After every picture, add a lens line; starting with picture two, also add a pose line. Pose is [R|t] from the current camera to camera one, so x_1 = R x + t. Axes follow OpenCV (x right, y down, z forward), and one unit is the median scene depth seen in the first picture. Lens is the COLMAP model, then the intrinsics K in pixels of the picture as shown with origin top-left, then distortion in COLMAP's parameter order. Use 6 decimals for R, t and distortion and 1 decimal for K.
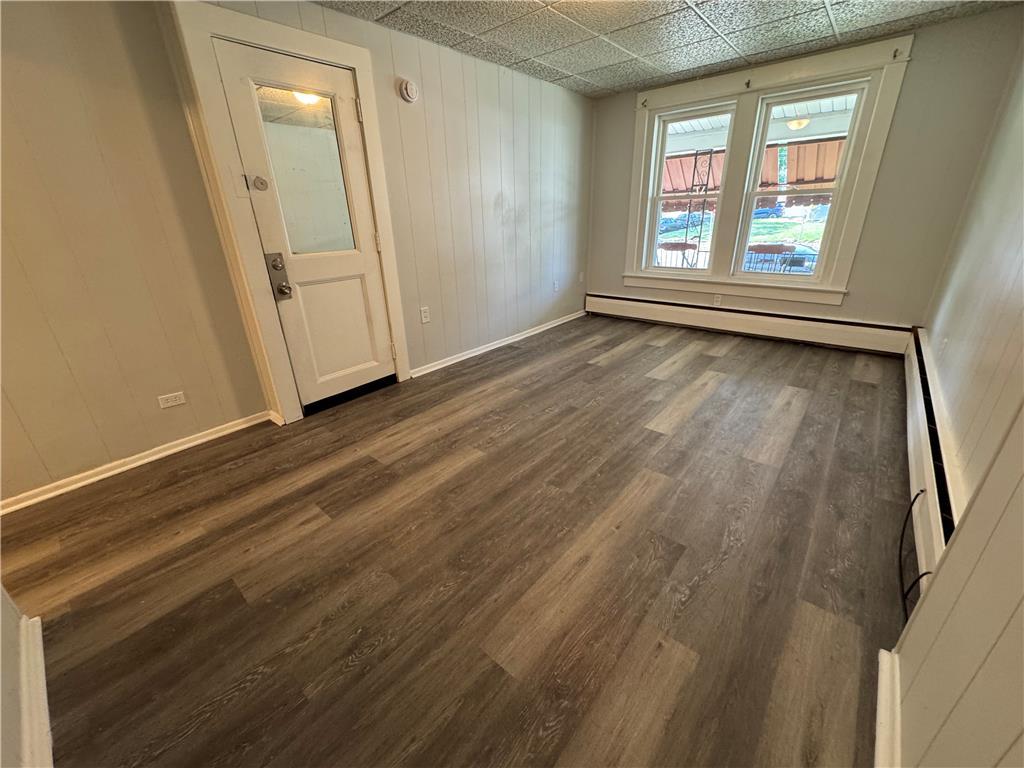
lens RADIAL K [[410.1, 0, 512.0], [0, 410.1, 384.0], [0, 0, 1]] dist [-0.001528, -0.000078]
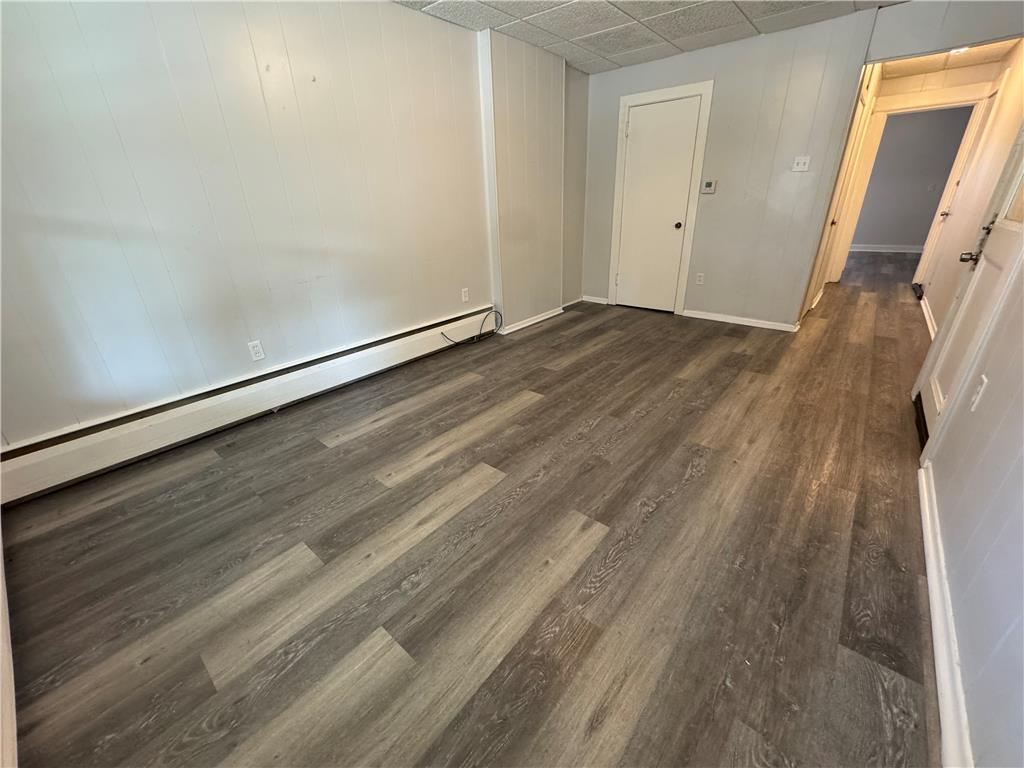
lens RADIAL K [[410.1, 0, 512.0], [0, 410.1, 384.0], [0, 0, 1]] dist [-0.001528, -0.000078]
pose [[-0.997928, 0.062513, 0.015214, 0.361160], [0.054081, 0.686958, 0.724682, -0.653743], [0.034851, 0.724004, -0.688915, 1.589270]]
